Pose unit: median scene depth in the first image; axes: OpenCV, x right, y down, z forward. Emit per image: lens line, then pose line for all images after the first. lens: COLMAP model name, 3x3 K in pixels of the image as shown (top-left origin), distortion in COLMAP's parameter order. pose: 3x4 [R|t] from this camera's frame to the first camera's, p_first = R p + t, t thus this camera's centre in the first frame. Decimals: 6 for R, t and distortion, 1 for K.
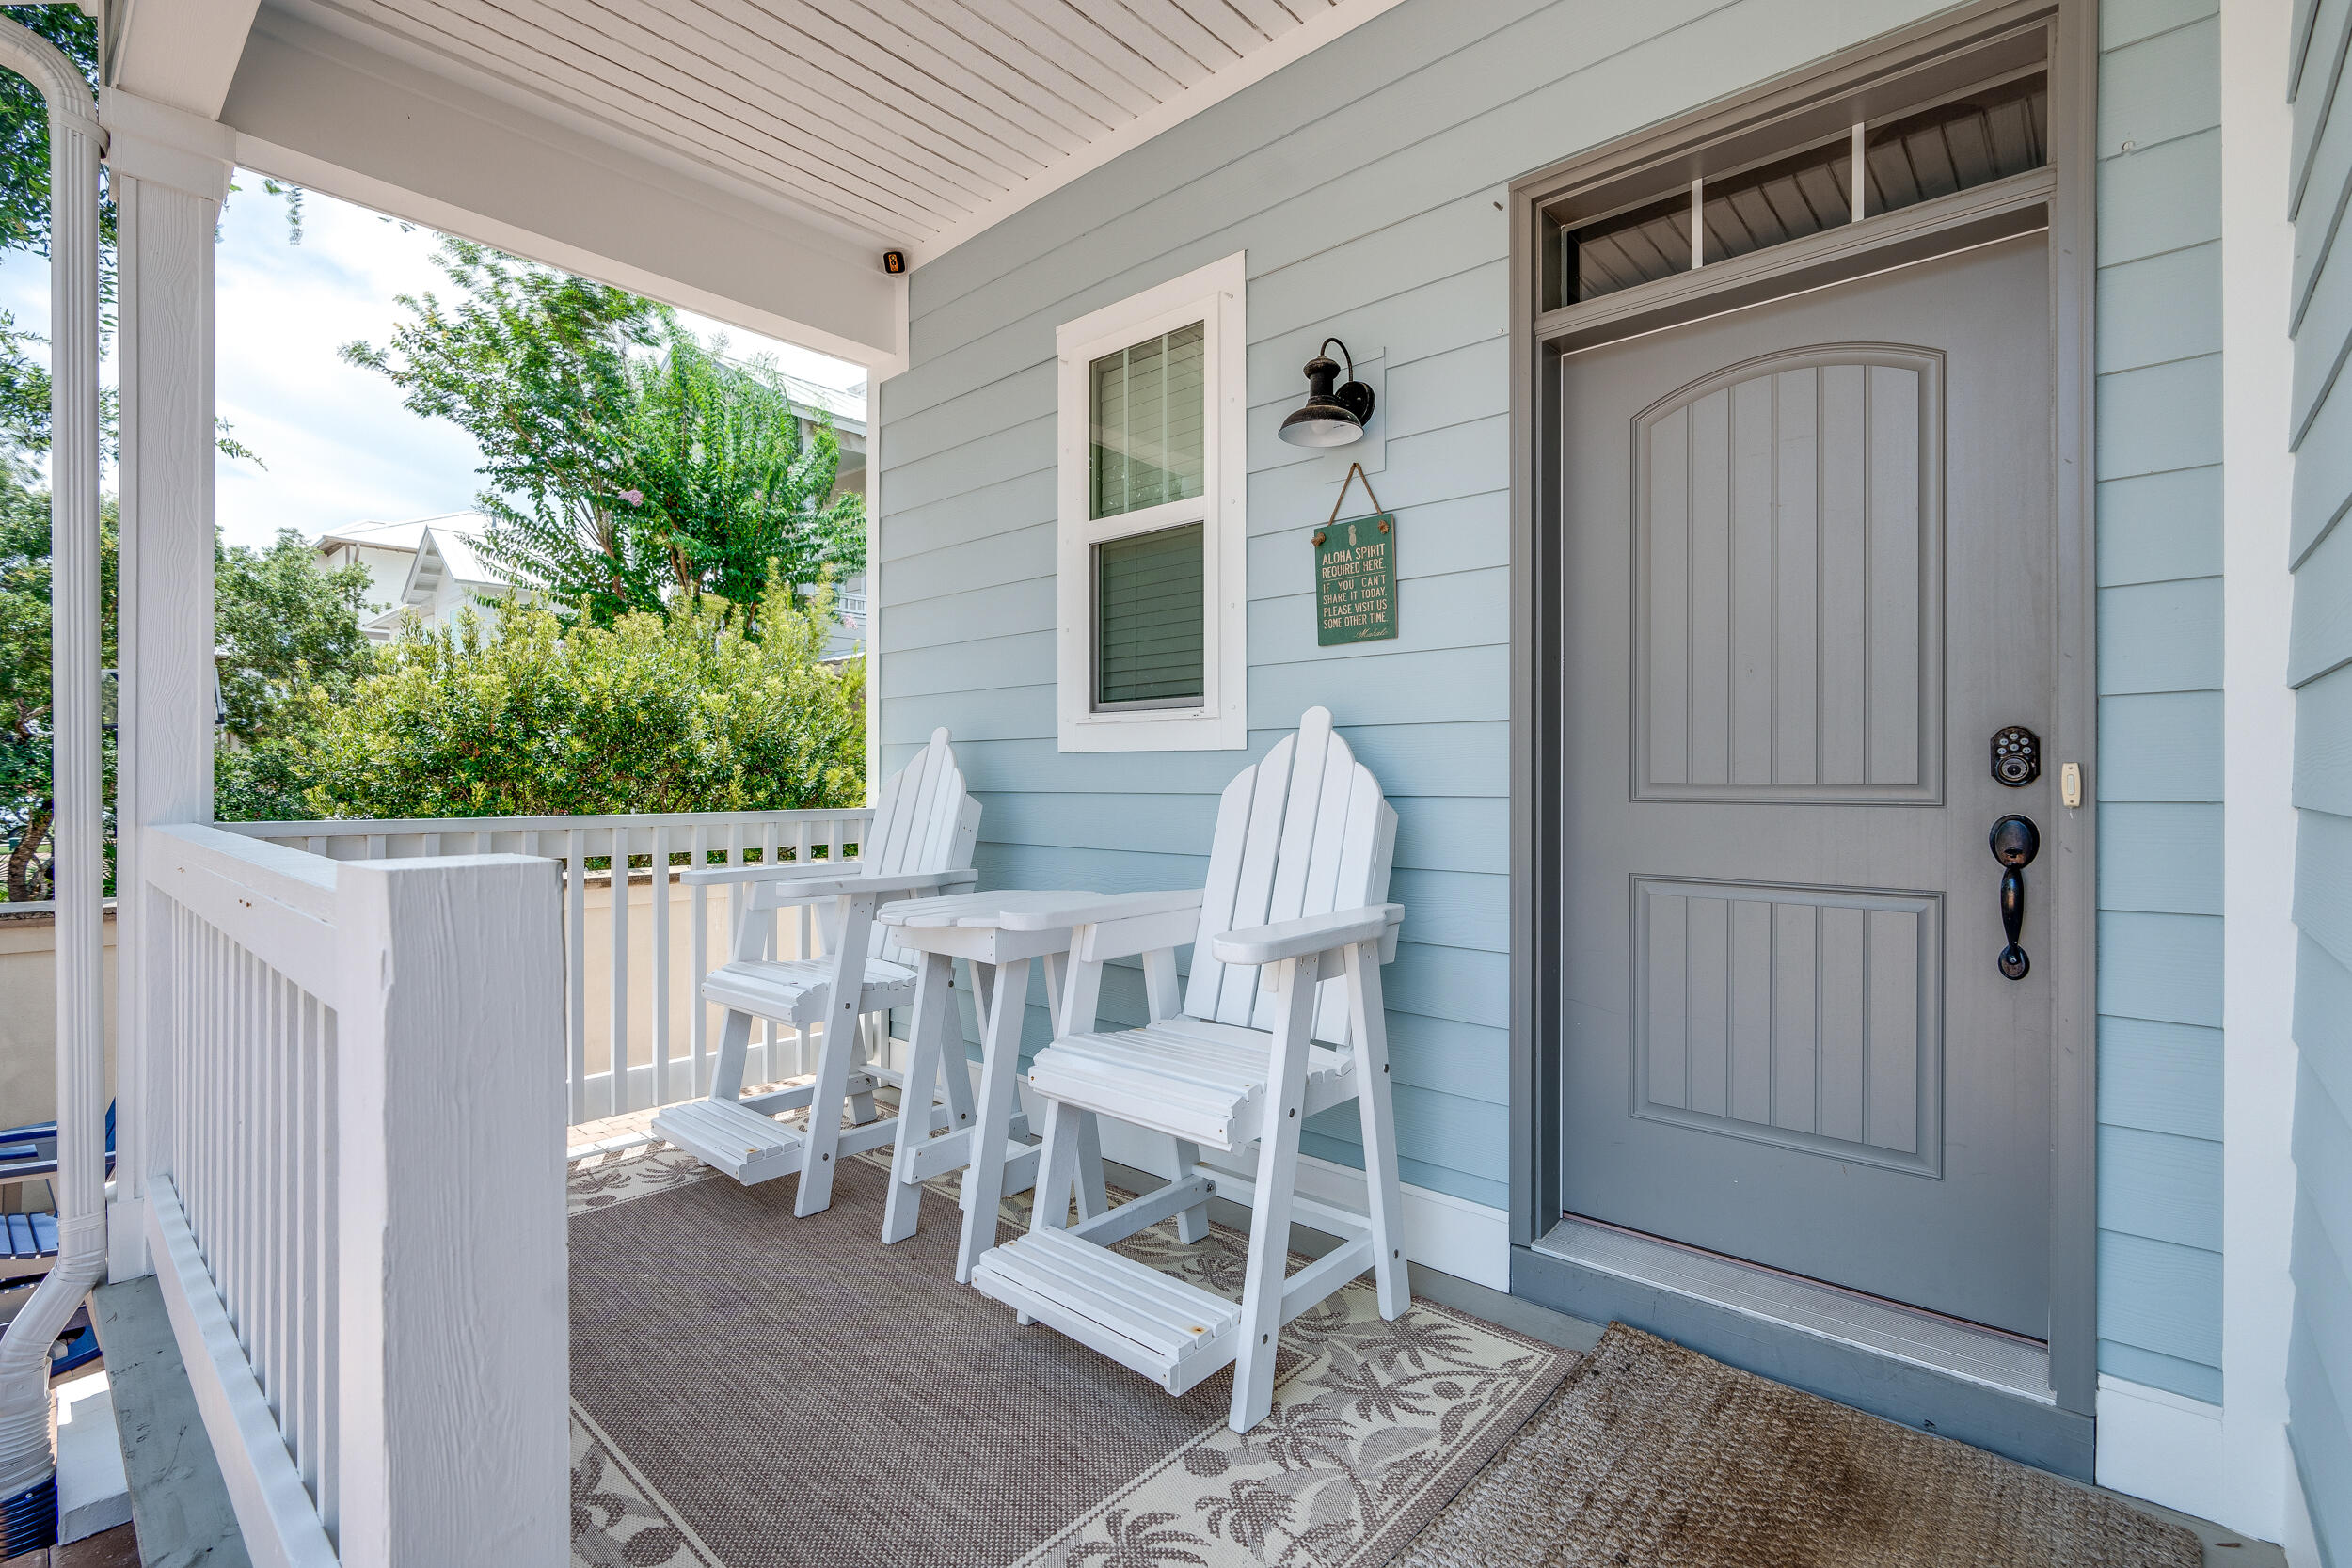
lens RADIAL K [[1054.2, 0, 1201.8], [0, 1054.2, 776.3], [0, 0, 1]] dist [0.000343, 0.000238]
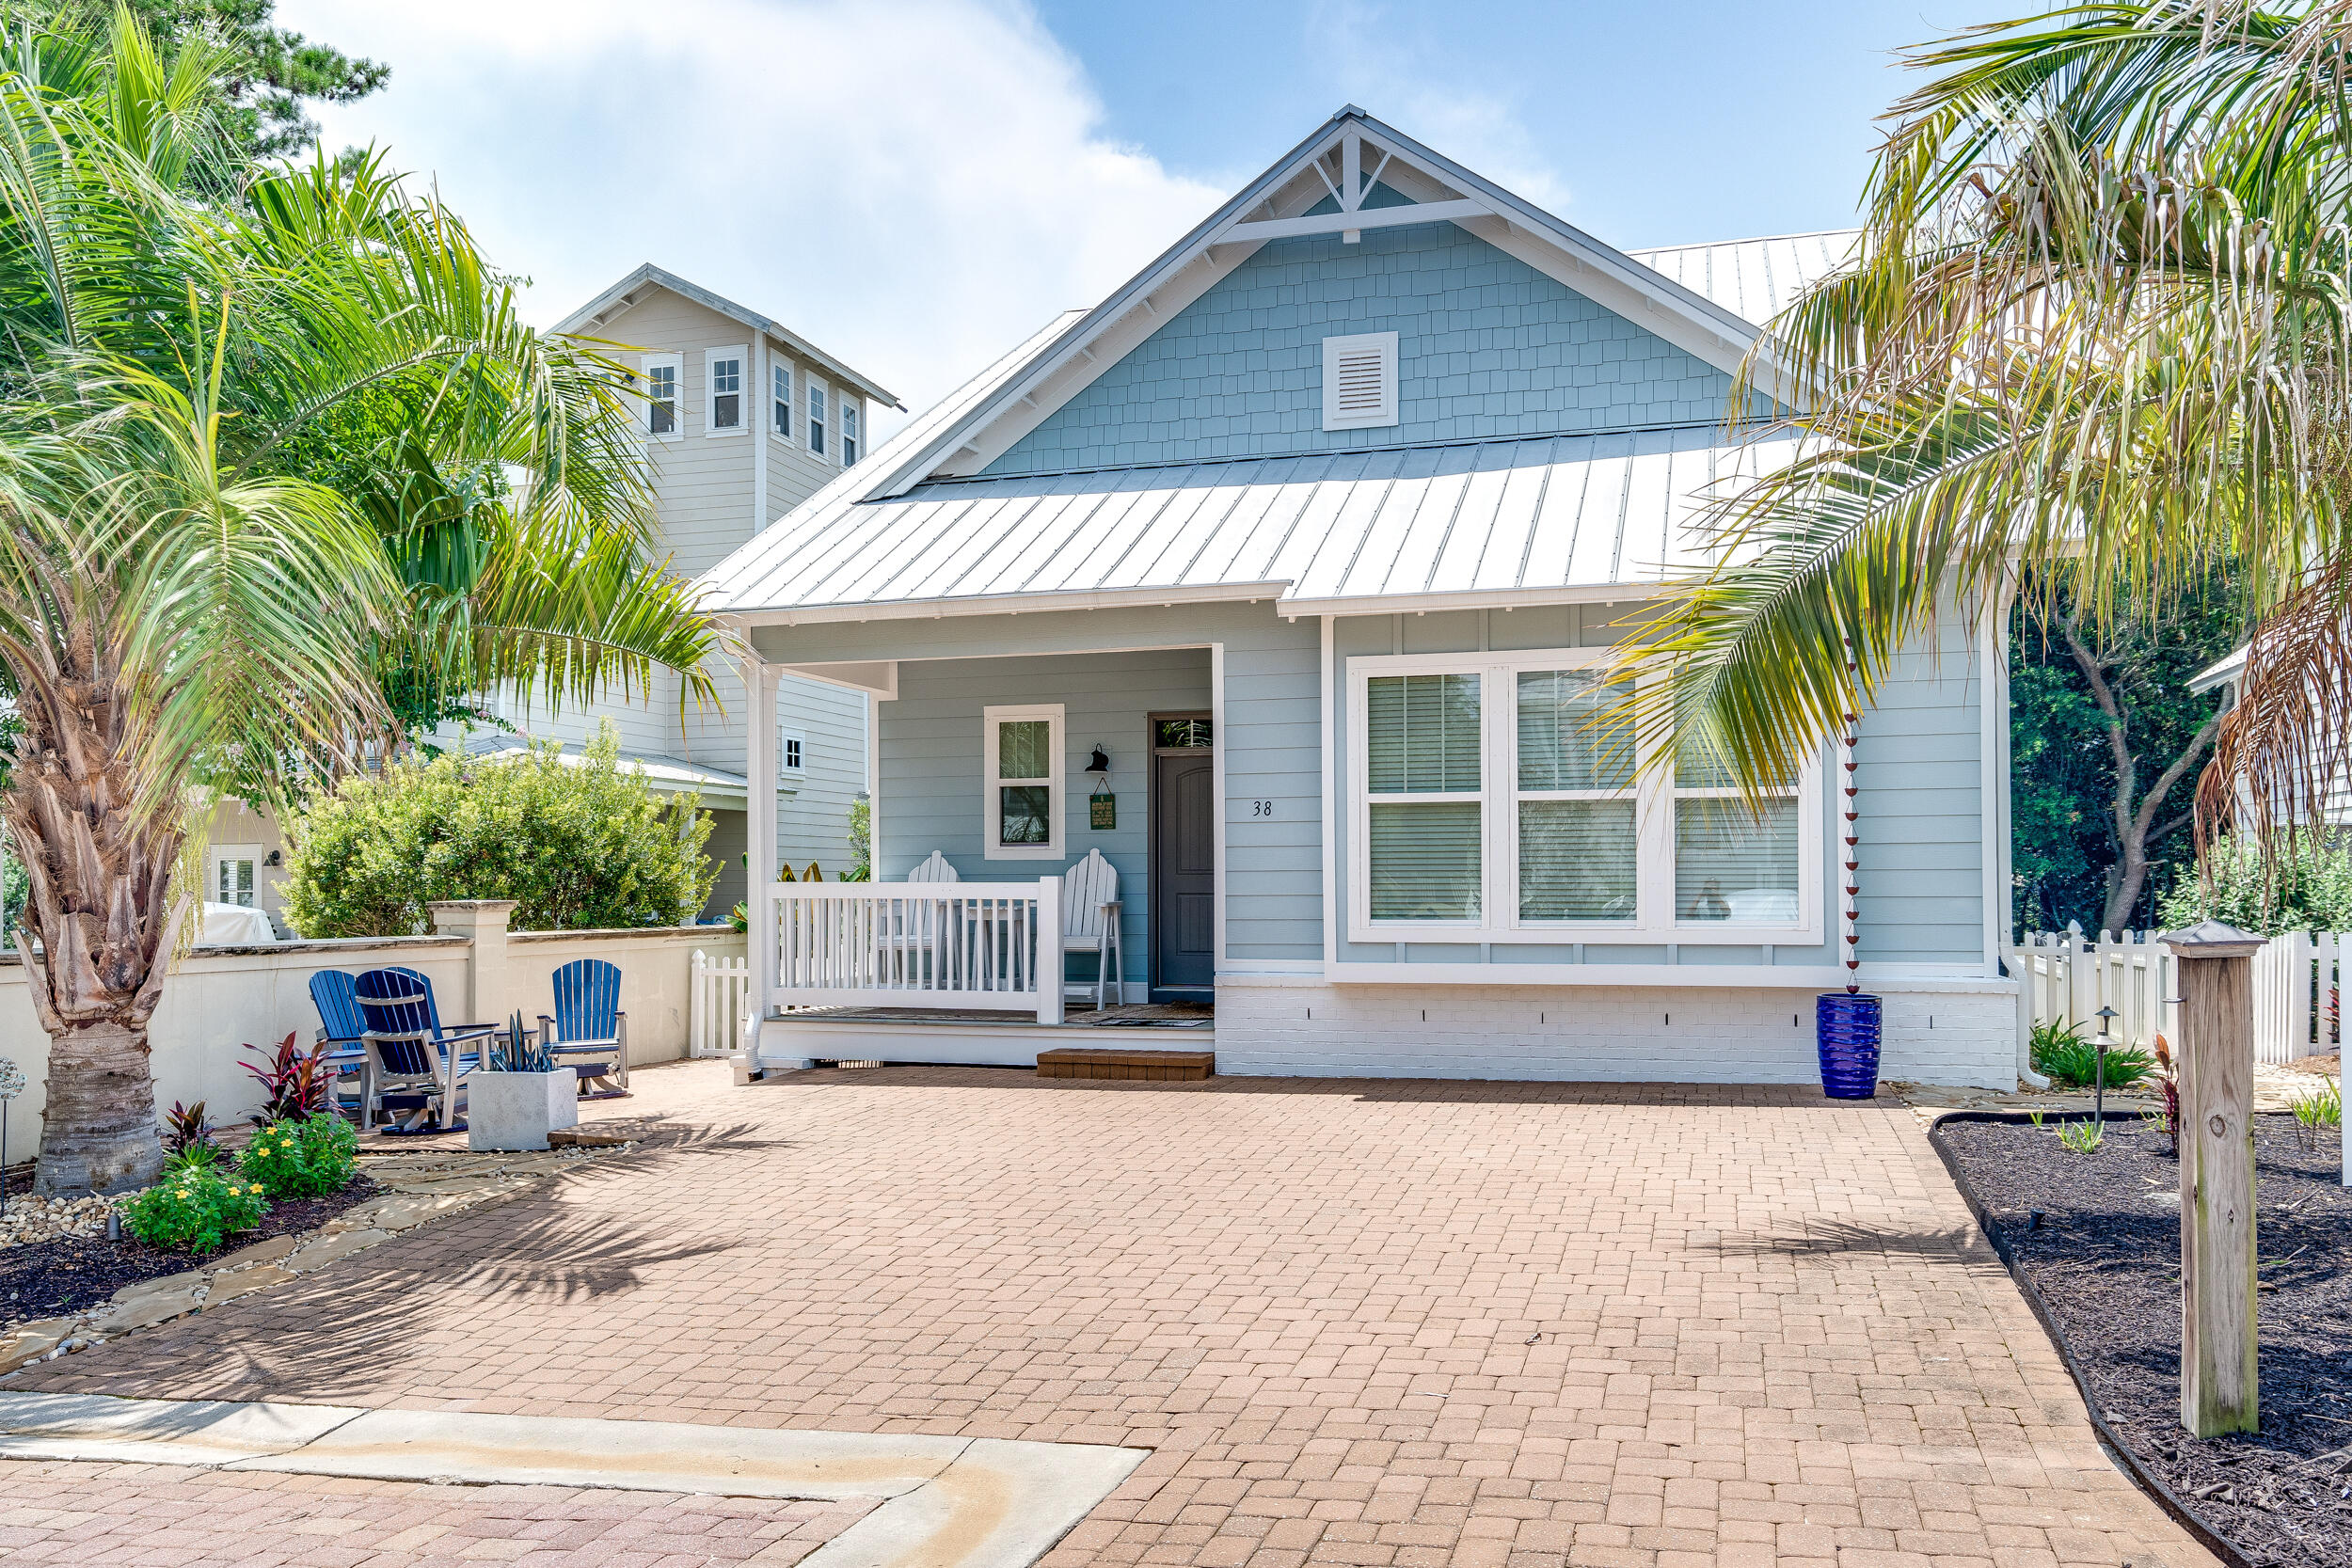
lens RADIAL K [[1721.3, 0, 1250.4], [0, 1721.3, 876.5], [0, 0, 1]] dist [-0.006118, -0.002945]
pose [[0.902700, -0.002574, 0.430262, -1.846220], [0.002657, 0.999996, 0.000408, 0.026650], [-0.430262, 0.000775, 0.902704, -4.303081]]
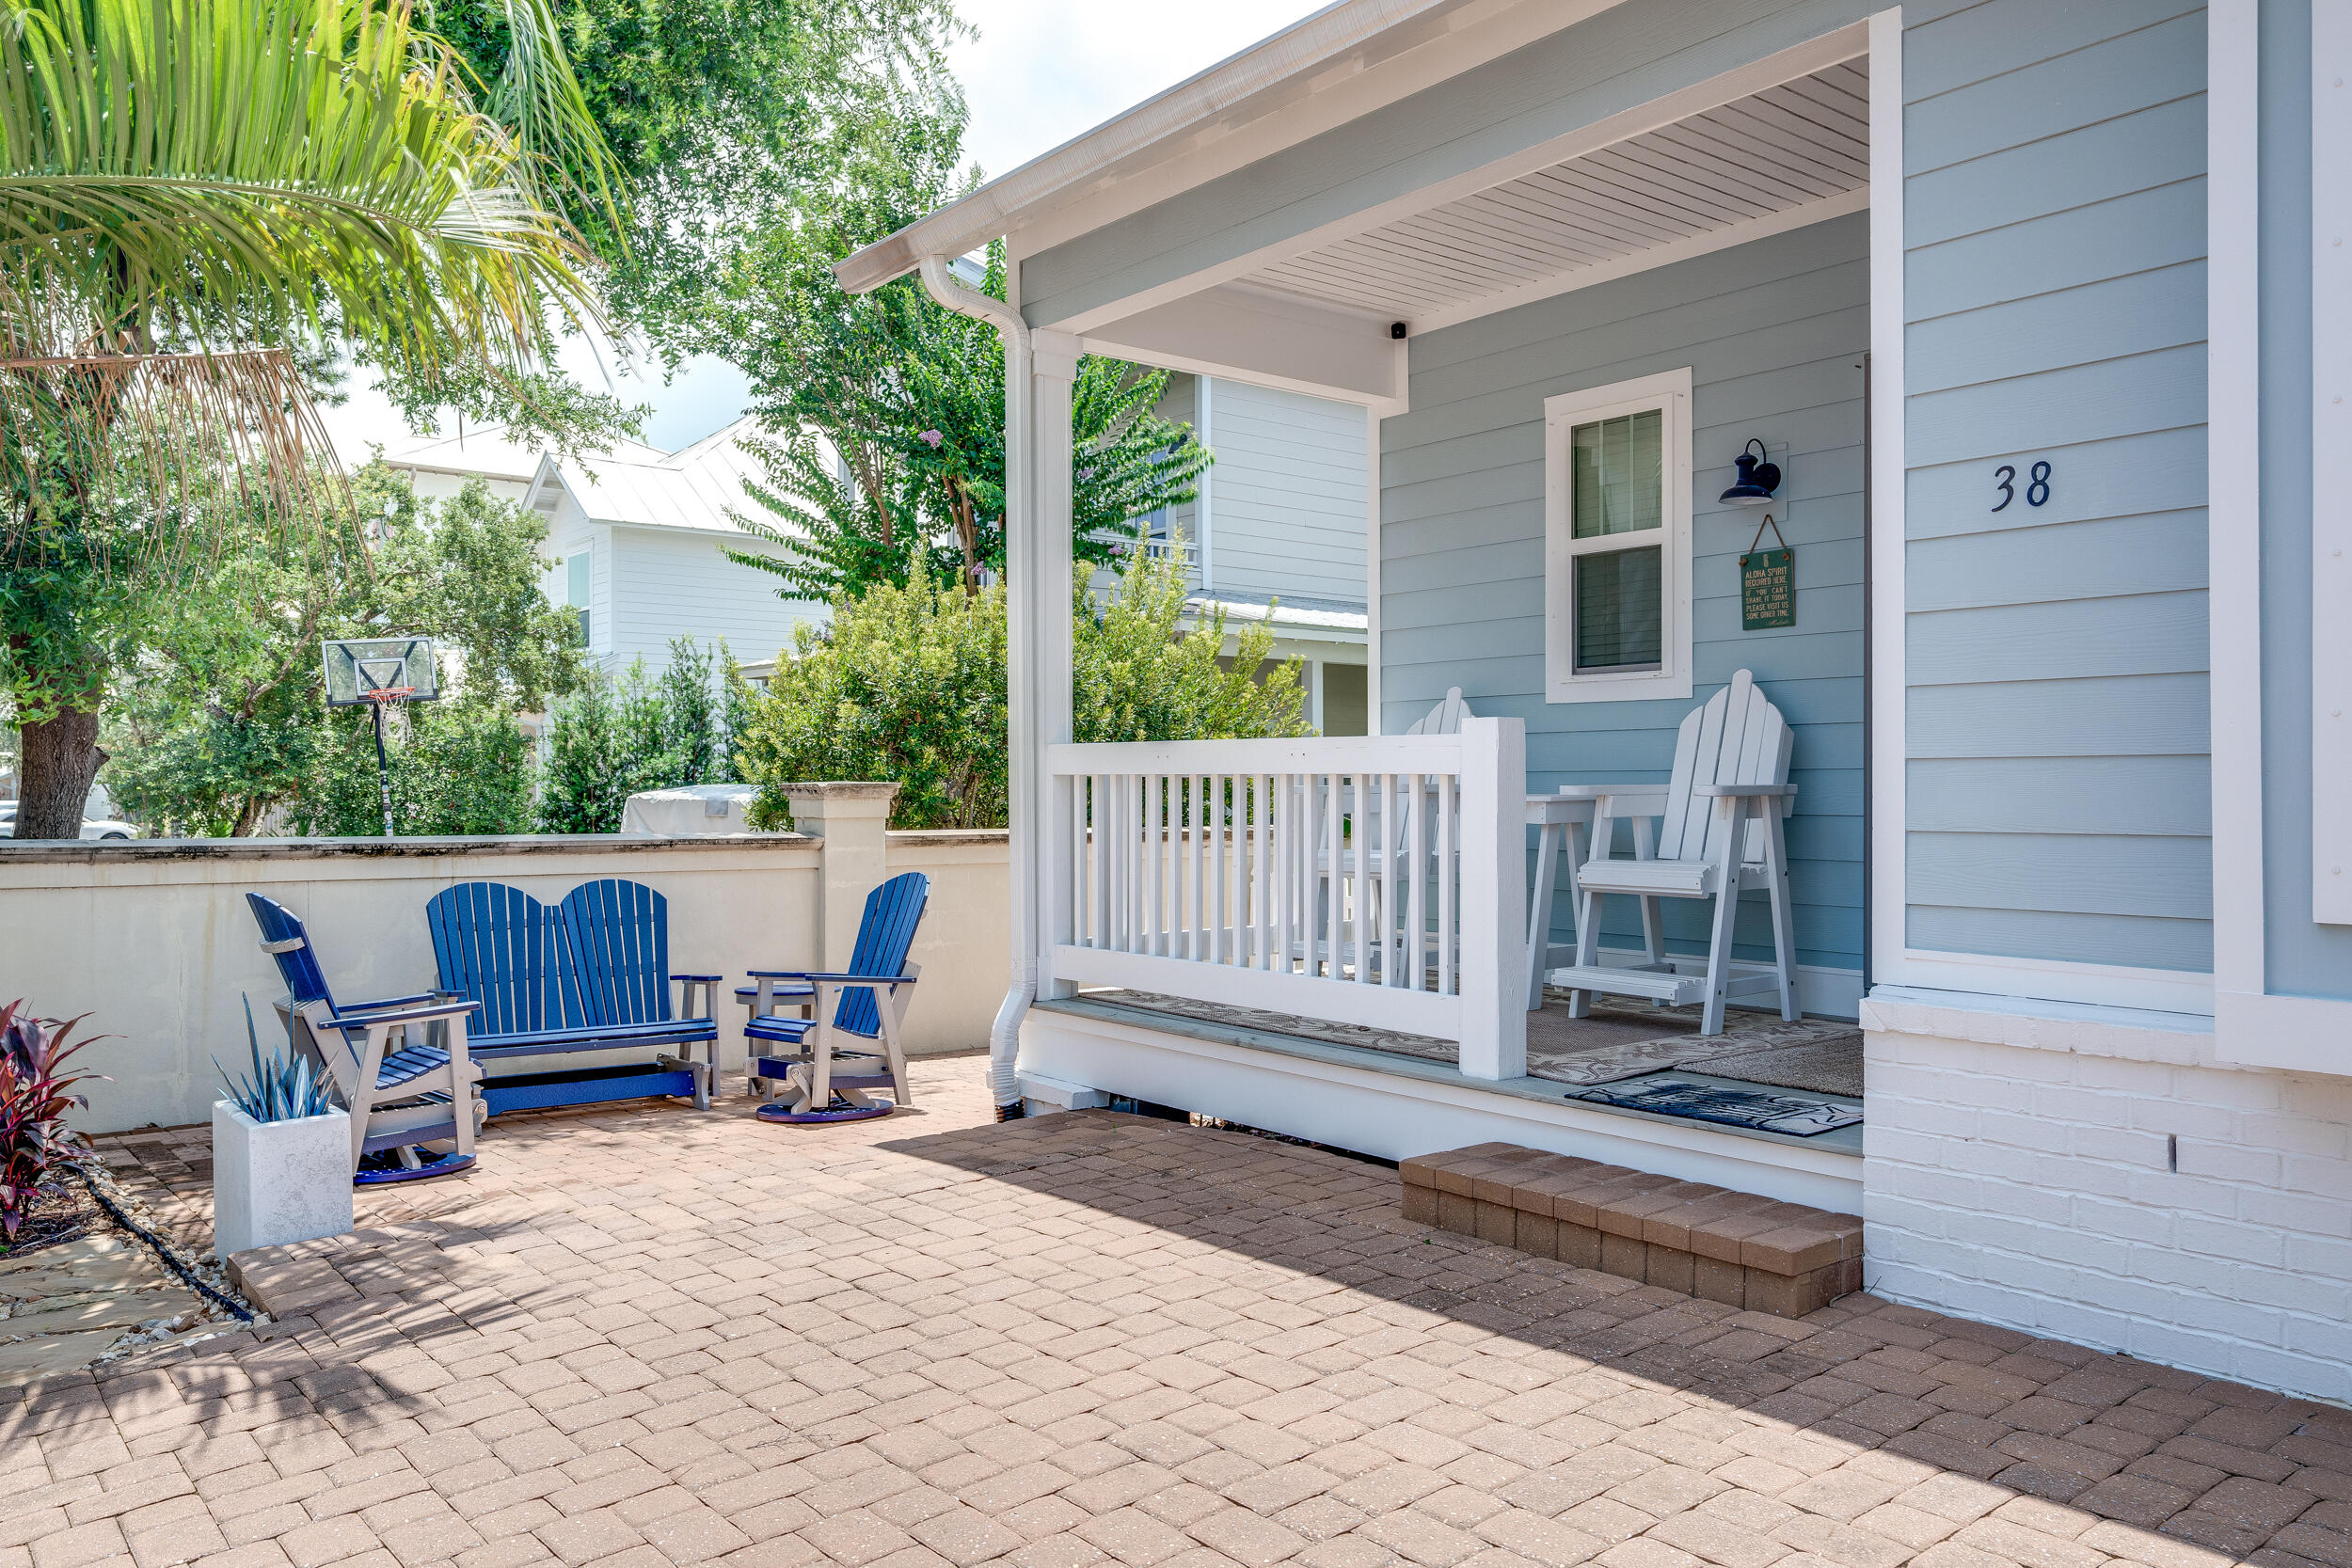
lens RADIAL K [[1736.2, 0, 1176.0], [0, 1736.2, 784.0], [0, 0, 1]] dist [0.003995, 0.000906]
pose [[0.982736, -0.001090, -0.185008, -0.243396], [0.001578, 0.999996, 0.002492, 0.097712], [0.185005, -0.002741, 0.982734, -1.716034]]
